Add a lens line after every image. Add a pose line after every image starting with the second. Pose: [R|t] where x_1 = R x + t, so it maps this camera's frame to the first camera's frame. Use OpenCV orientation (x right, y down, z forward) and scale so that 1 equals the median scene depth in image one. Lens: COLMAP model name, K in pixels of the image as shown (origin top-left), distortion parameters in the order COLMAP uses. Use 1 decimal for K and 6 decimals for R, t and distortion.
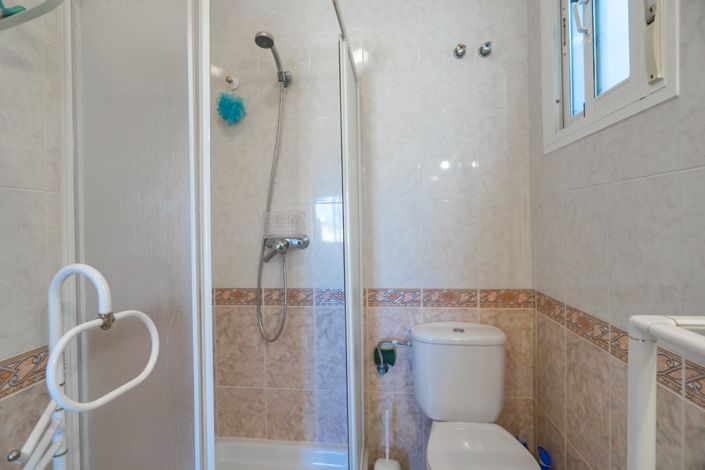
lens RADIAL K [[342.7, 0, 351.1], [0, 342.7, 229.0], [0, 0, 1]] dist [-0.019708, 0.009467]
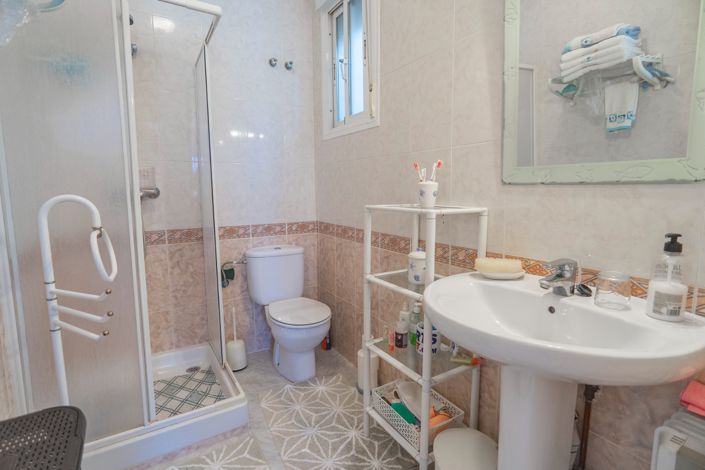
lens RADIAL K [[342.7, 0, 351.1], [0, 342.7, 229.0], [0, 0, 1]] dist [-0.019708, 0.009467]
pose [[0.786604, -0.060662, 0.614470, -0.365113], [-0.000926, 0.995045, 0.099419, 0.048283], [-0.617457, -0.078773, 0.782651, -0.418376]]
